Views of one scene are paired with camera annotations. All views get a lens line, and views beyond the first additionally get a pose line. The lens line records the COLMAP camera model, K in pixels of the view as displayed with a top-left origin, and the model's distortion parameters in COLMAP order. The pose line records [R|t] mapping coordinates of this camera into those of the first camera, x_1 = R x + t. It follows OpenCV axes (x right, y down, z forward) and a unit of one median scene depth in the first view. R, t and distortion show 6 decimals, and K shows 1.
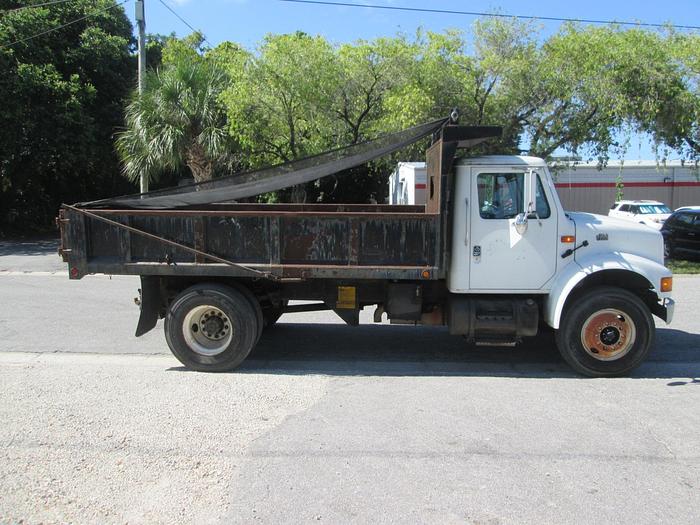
lens RADIAL K [[571.9, 0, 352.9], [0, 571.9, 258.1], [0, 0, 1]] dist [-0.027148, -0.024793]
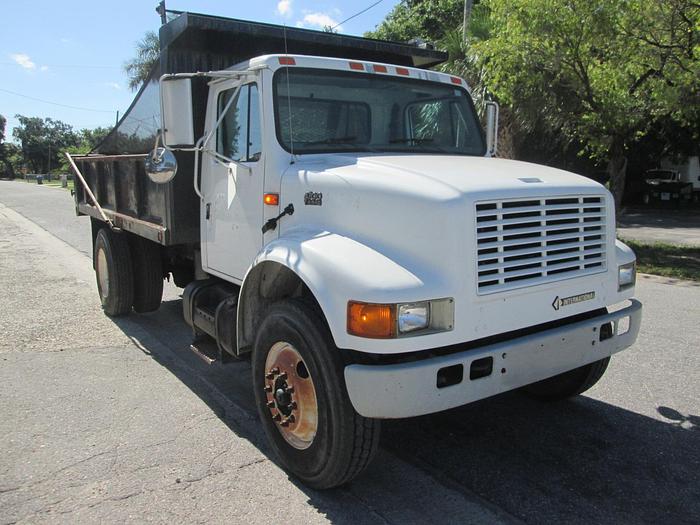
lens RADIAL K [[571.9, 0, 352.5], [0, 571.9, 267.4], [0, 0, 1]] dist [-0.027148, -0.024793]
pose [[0.619073, 0.132202, -0.774126, 0.837838], [-0.086300, 0.991212, 0.100260, -0.029892], [0.780577, 0.004739, 0.625042, 0.717738]]
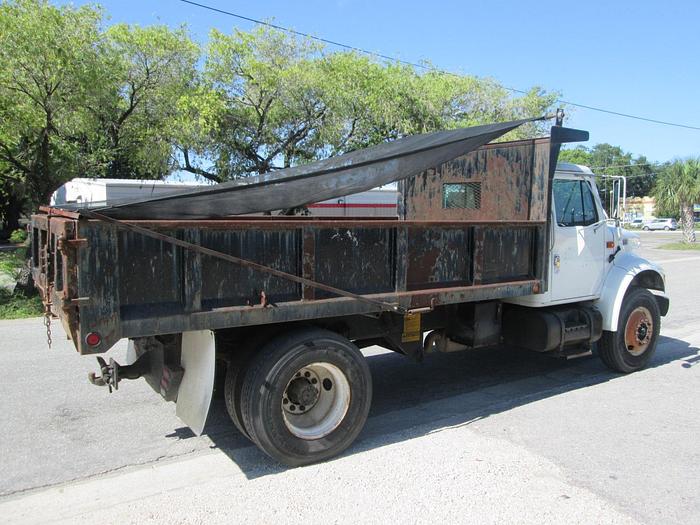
lens RADIAL K [[571.9, 0, 354.2], [0, 571.9, 260.2], [0, 0, 1]] dist [-0.027148, -0.024793]
pose [[0.792269, -0.049028, 0.608199, -0.630628], [0.070884, 0.997413, -0.011934, -0.025433], [-0.606040, 0.052567, 0.793695, 0.450795]]
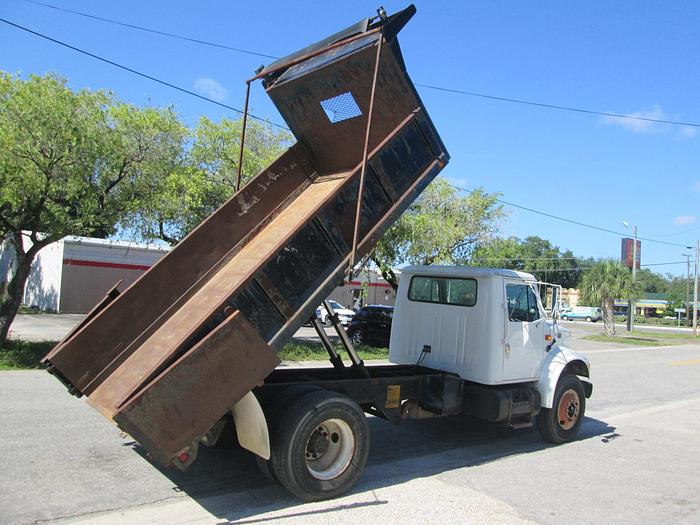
lens RADIAL K [[571.9, 0, 349.0], [0, 571.9, 264.9], [0, 0, 1]] dist [-0.027148, -0.024793]
pose [[0.723702, 0.079273, 0.685544, -0.857580], [0.009709, 0.992113, -0.124972, -0.039459], [-0.690044, 0.097098, 0.717225, 0.356083]]
